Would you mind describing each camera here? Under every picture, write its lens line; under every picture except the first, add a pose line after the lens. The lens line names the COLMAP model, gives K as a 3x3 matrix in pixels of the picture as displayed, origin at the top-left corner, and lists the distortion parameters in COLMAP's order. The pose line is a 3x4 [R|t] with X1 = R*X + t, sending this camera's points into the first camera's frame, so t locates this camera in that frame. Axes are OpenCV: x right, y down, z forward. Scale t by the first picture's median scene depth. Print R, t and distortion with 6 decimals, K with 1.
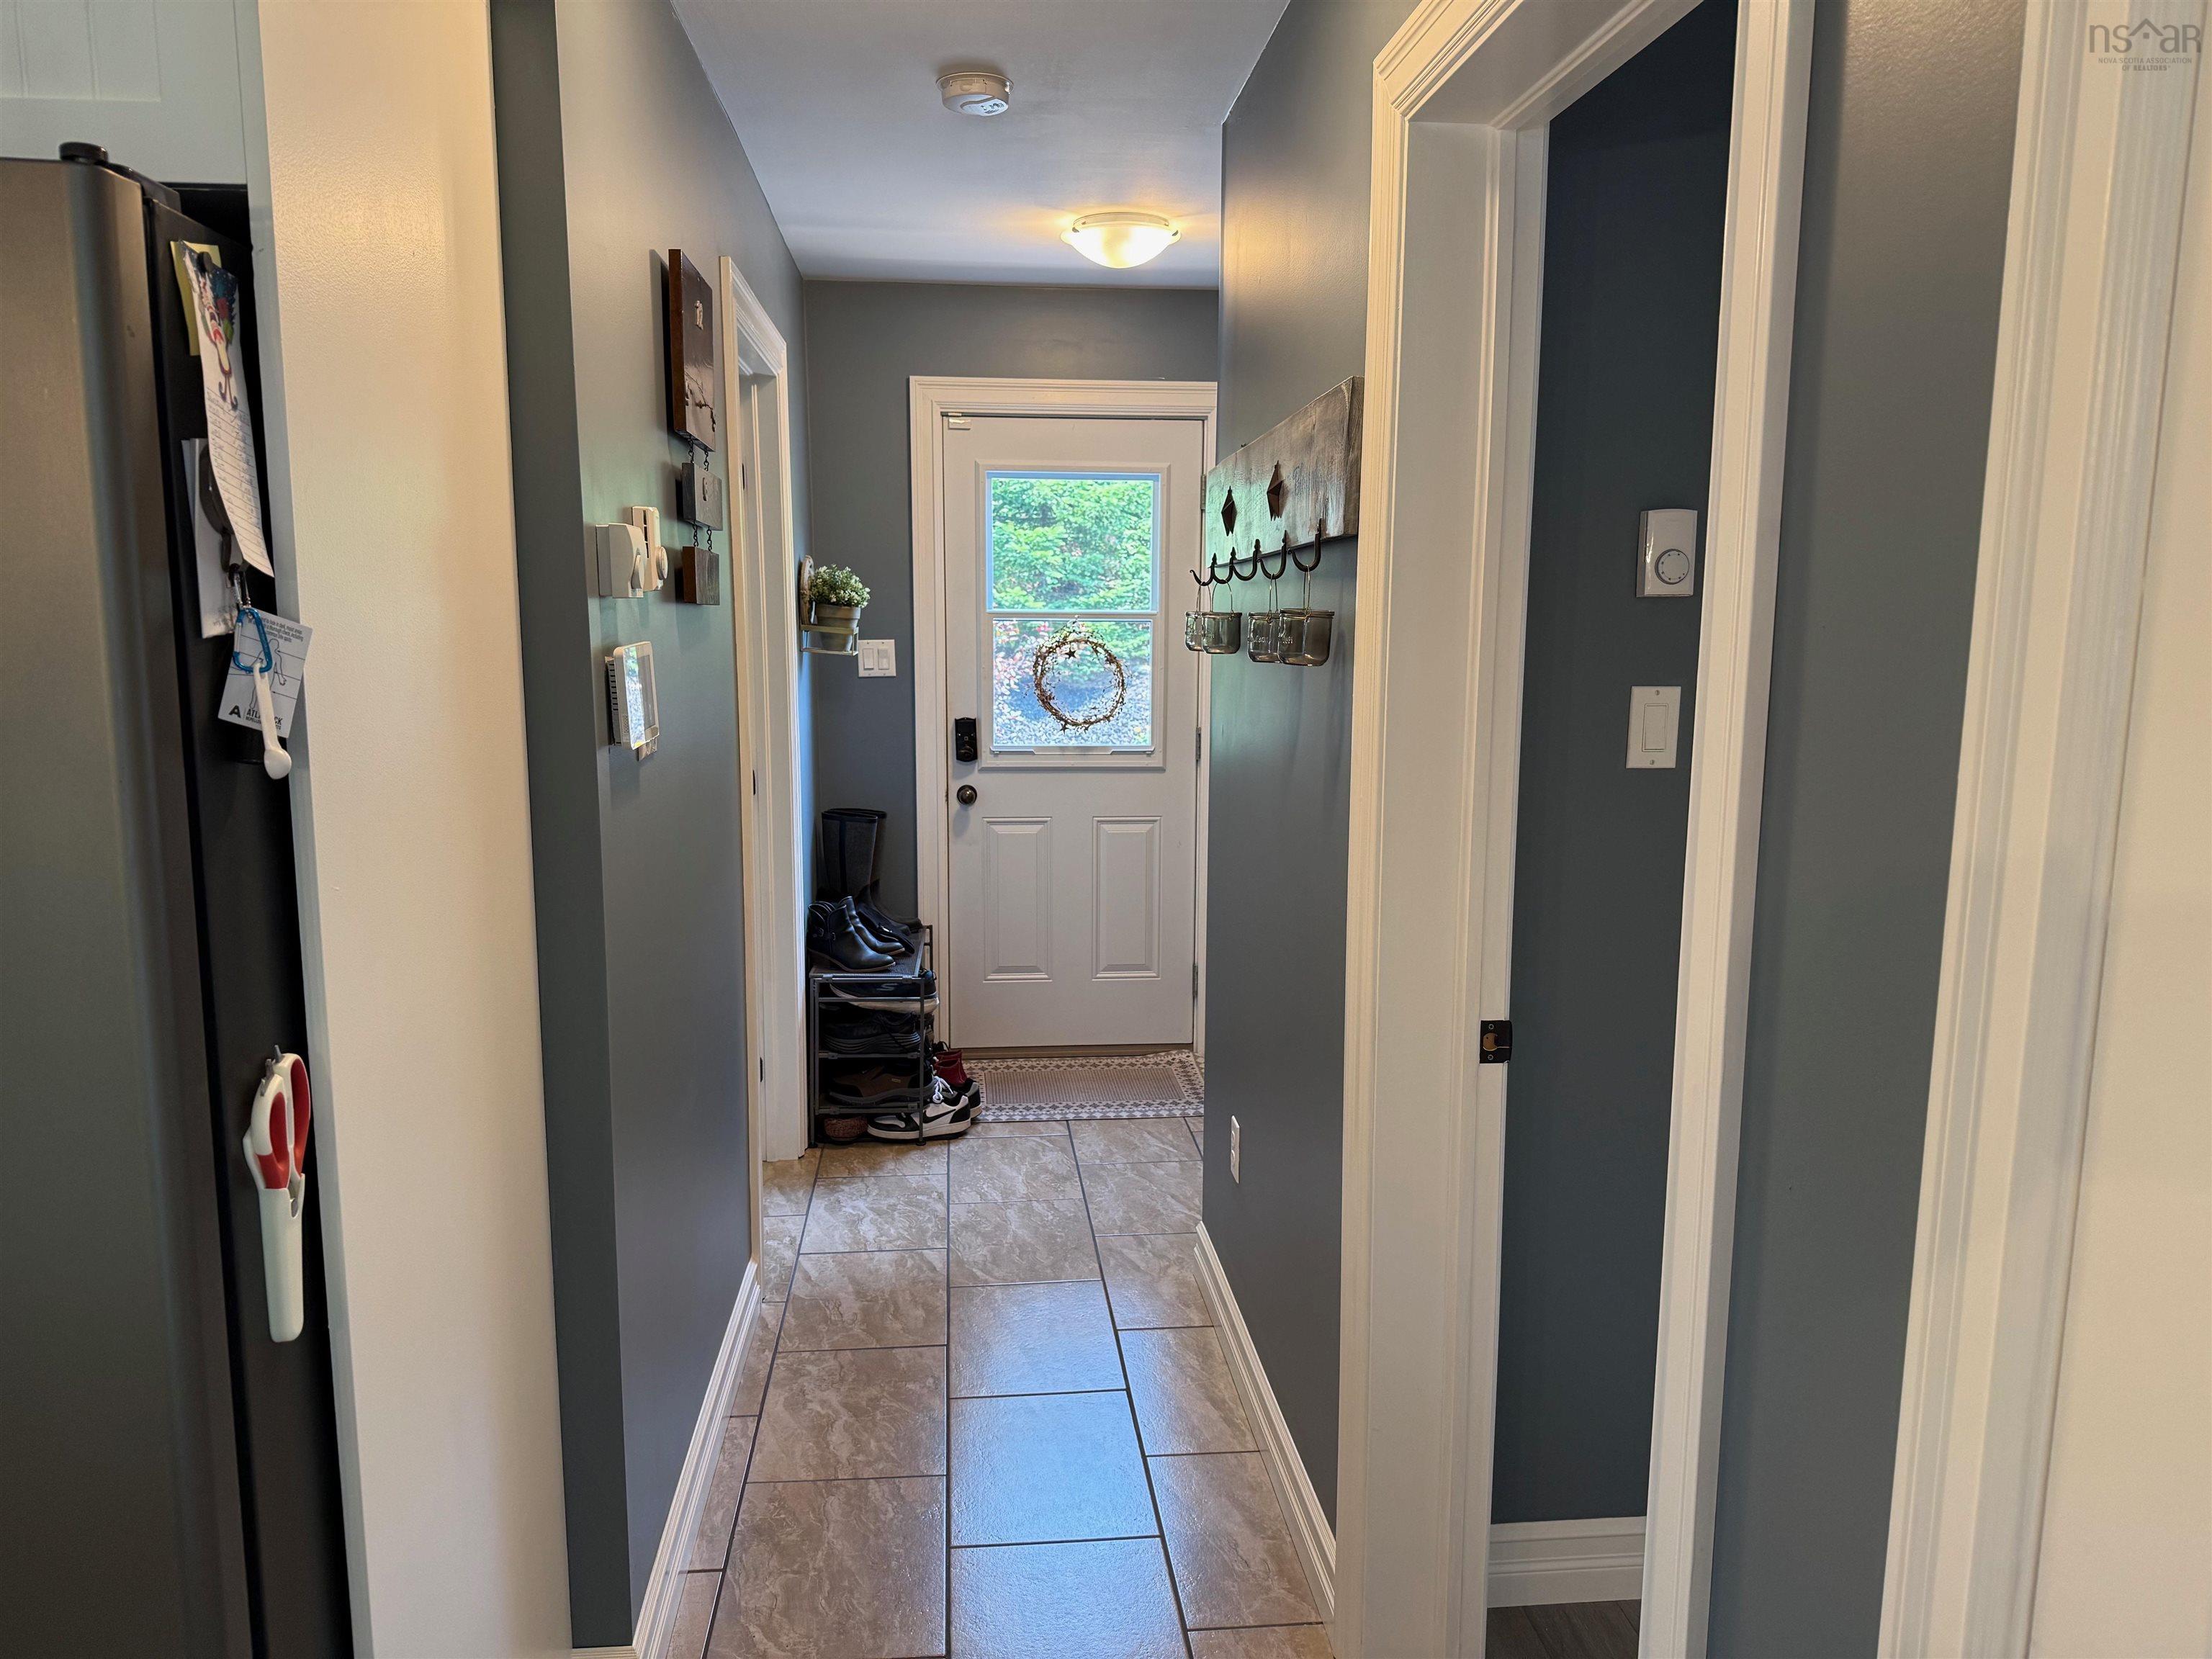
lens RADIAL K [[1543.9, 0, 1089.4], [0, 1543.9, 841.7], [0, 0, 1]] dist [0.052205, -0.070972]
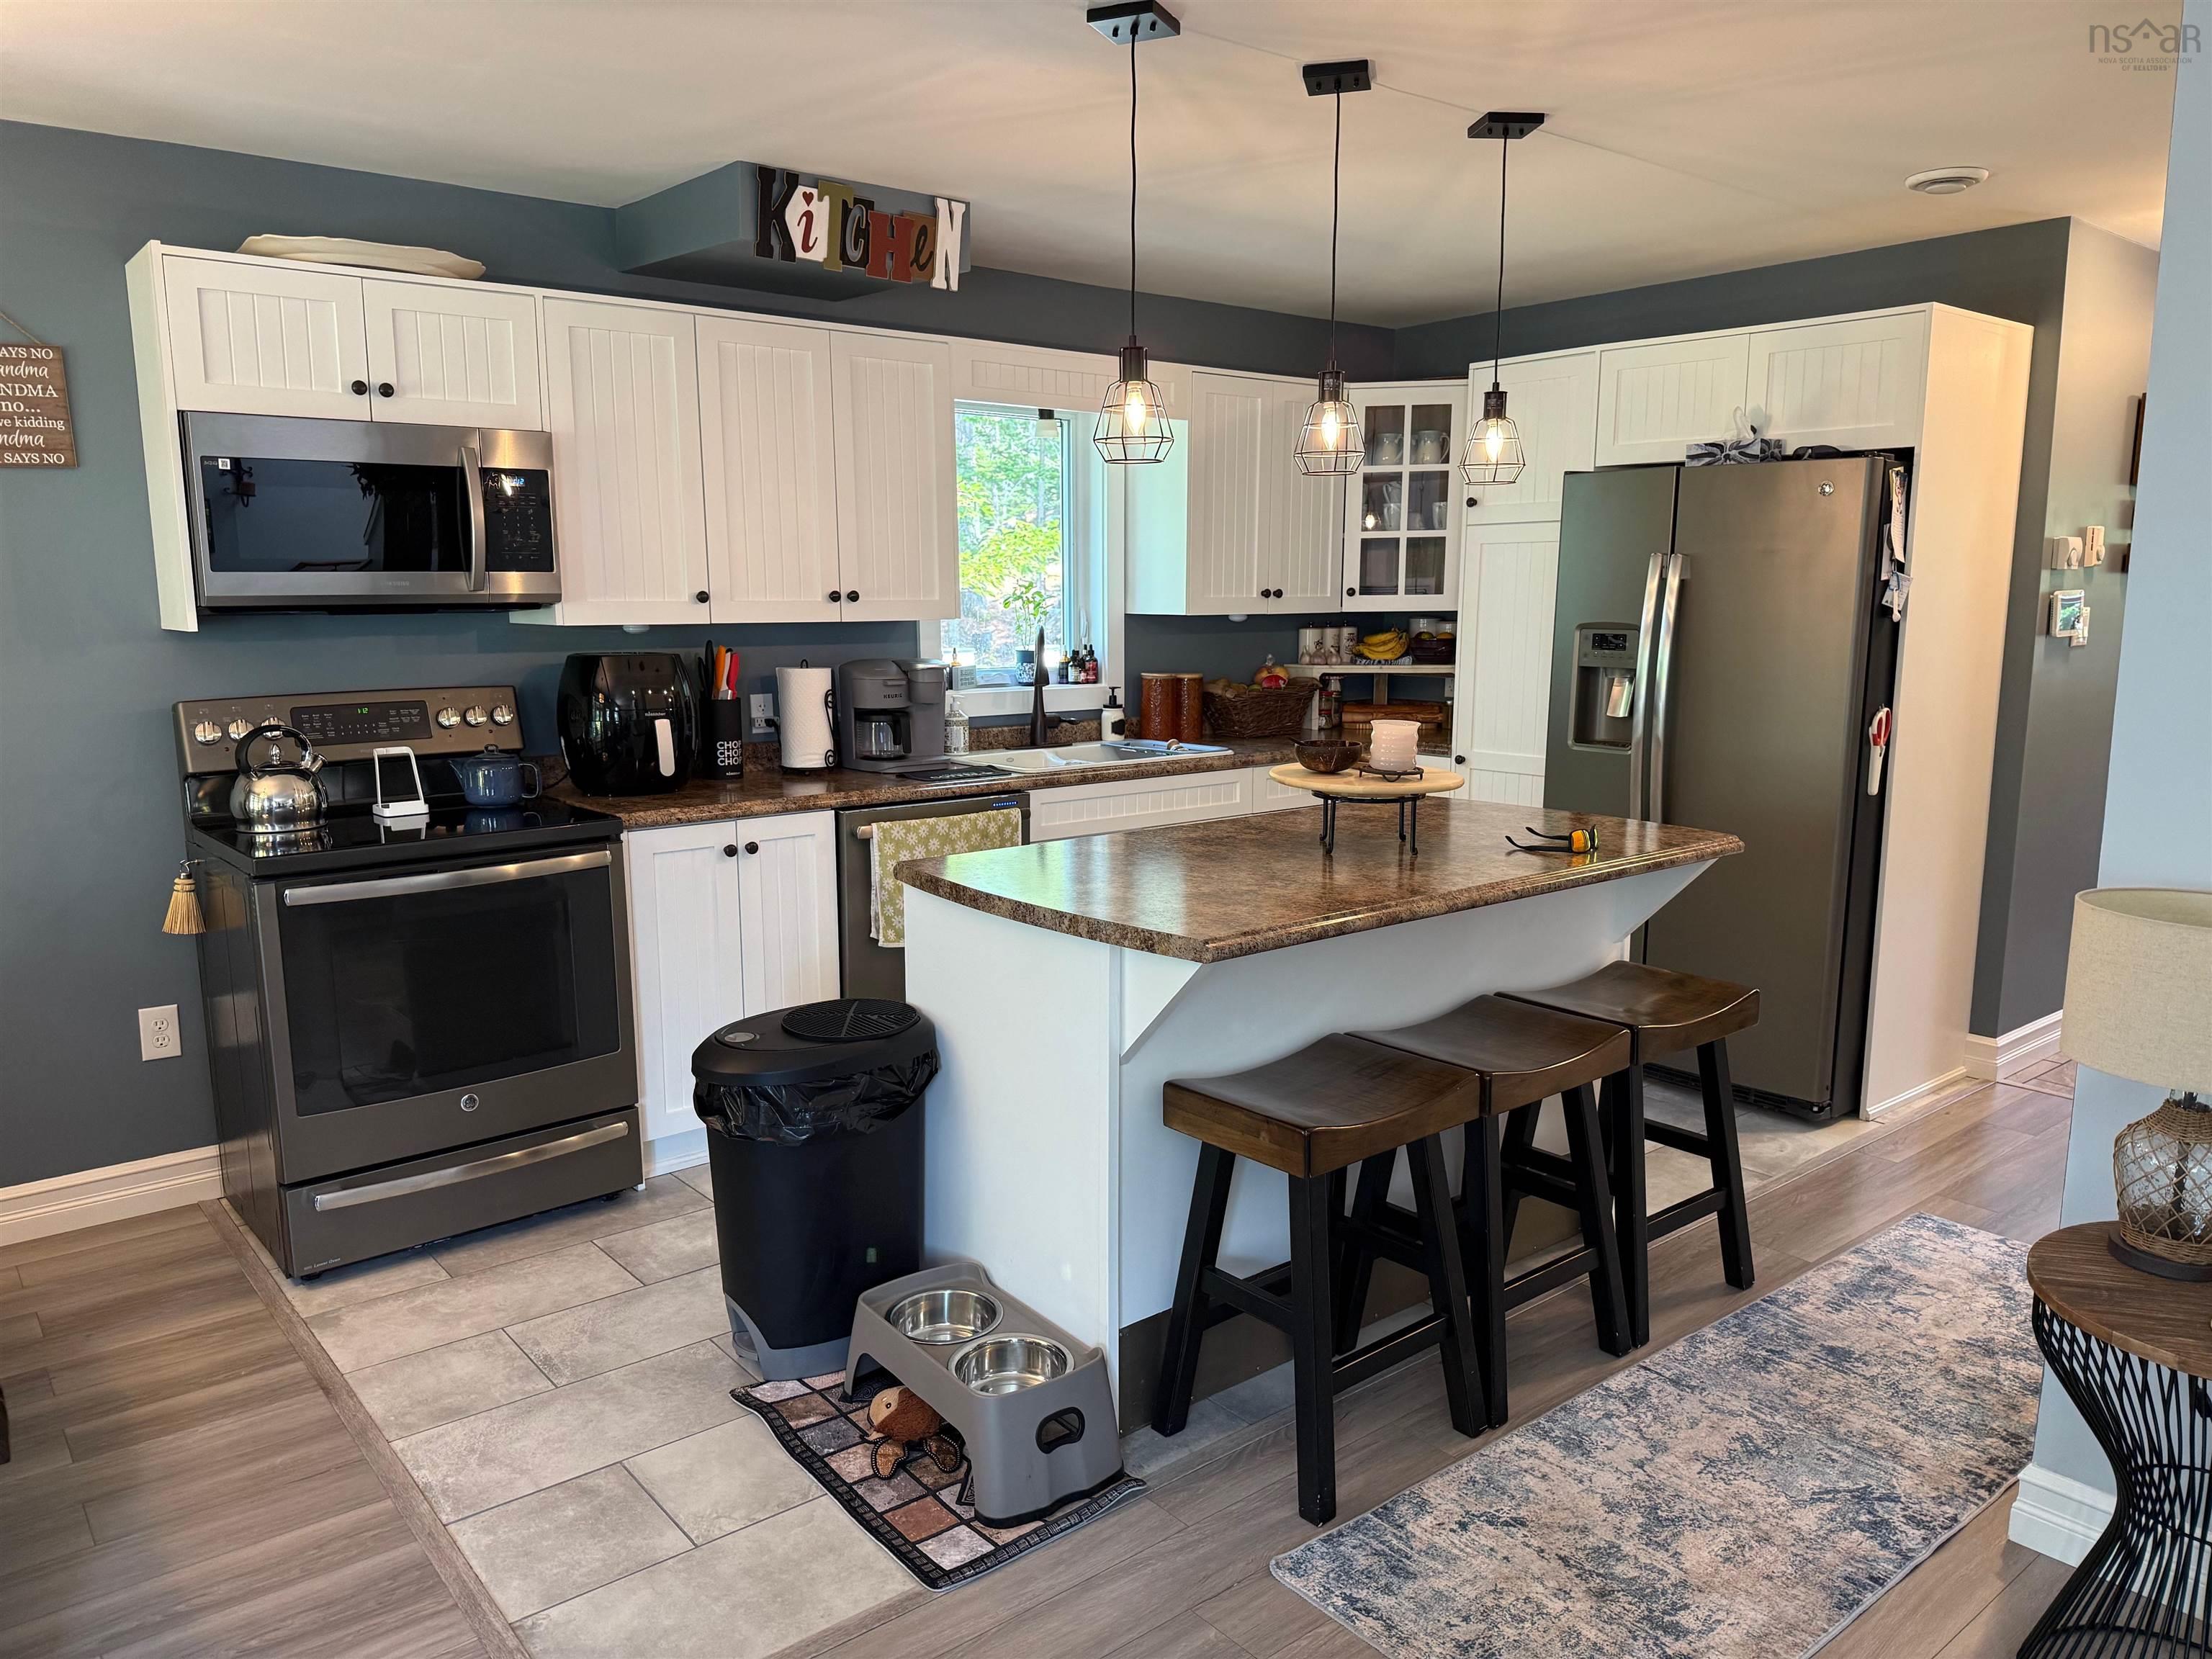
lens RADIAL K [[1543.9, 0, 1097.5], [0, 1543.9, 846.2], [0, 0, 1]] dist [0.052205, -0.070972]
pose [[0.562117, 0.128055, -0.817084, 0.348047], [-0.119011, 0.990183, 0.073309, 0.104267], [0.818450, 0.056034, 0.571839, -0.608530]]
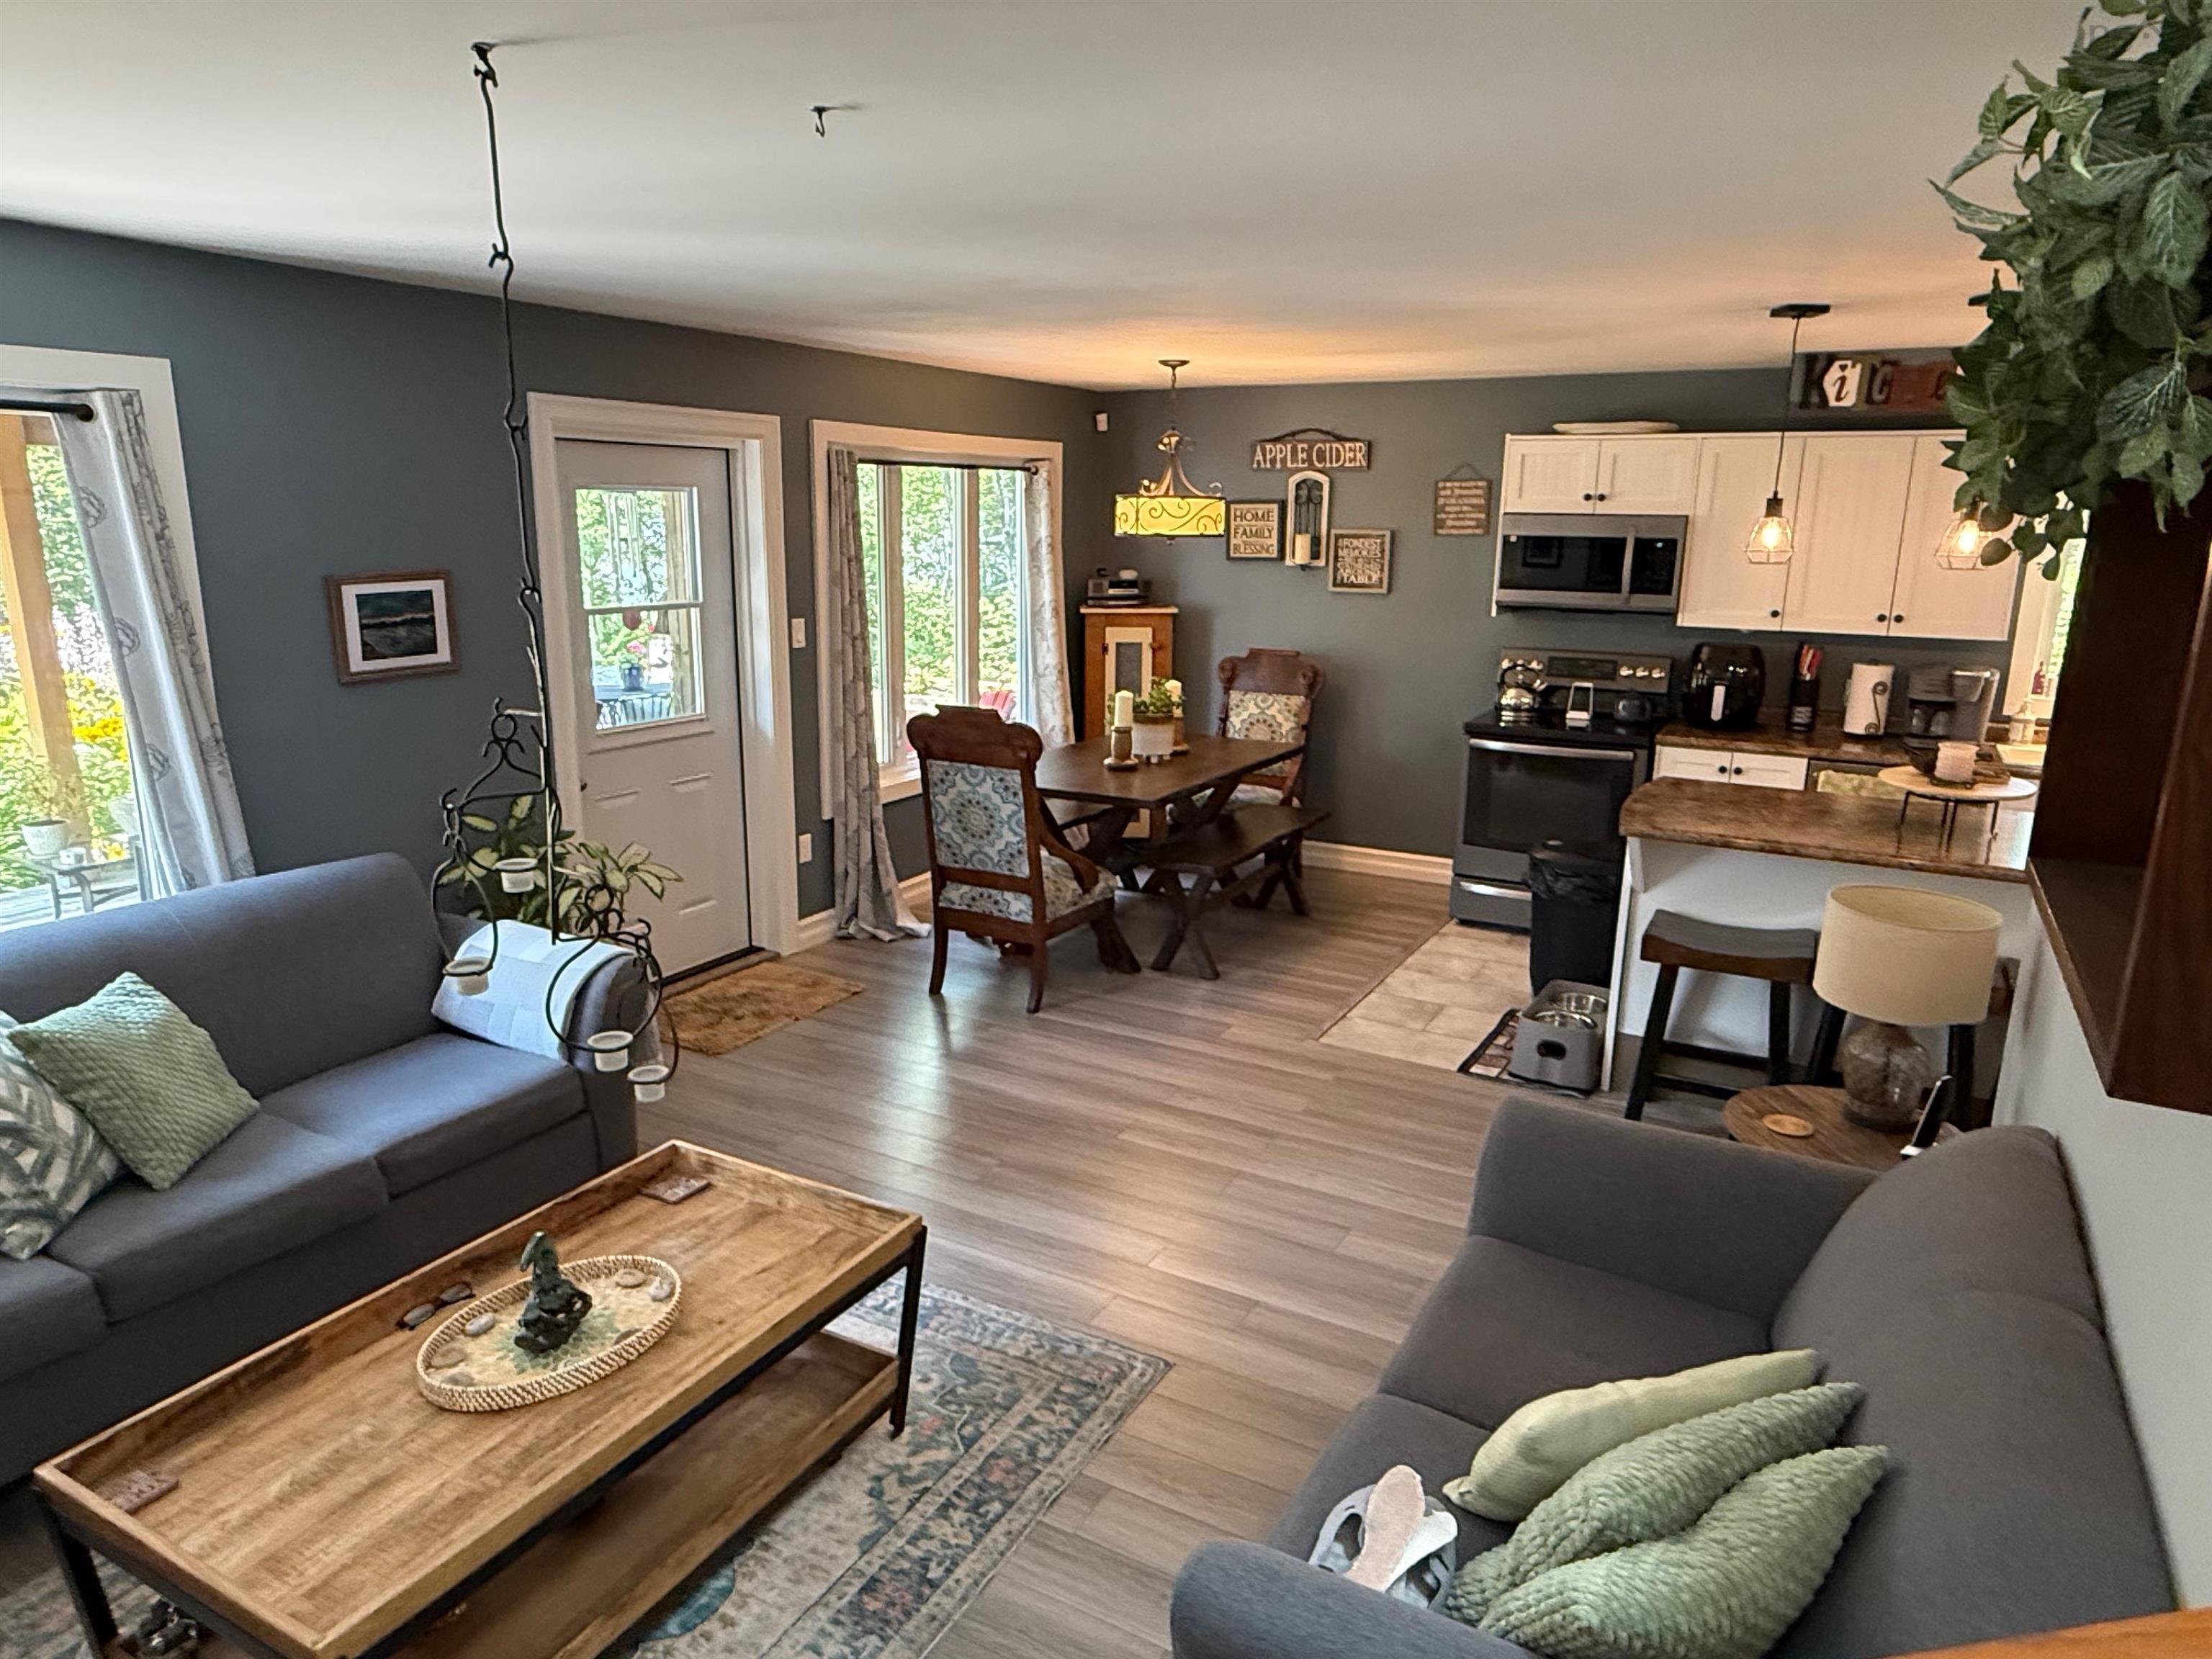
lens RADIAL K [[1351.6, 0, 1109.2], [0, 1351.6, 832.0], [0, 0, 1]] dist [0.001048, 0.000934]
pose [[-0.564096, 0.172930, -0.807398, 0.848808], [-0.146128, 0.941482, 0.303742, -0.043270], [0.812676, 0.289323, -0.505816, -0.108074]]
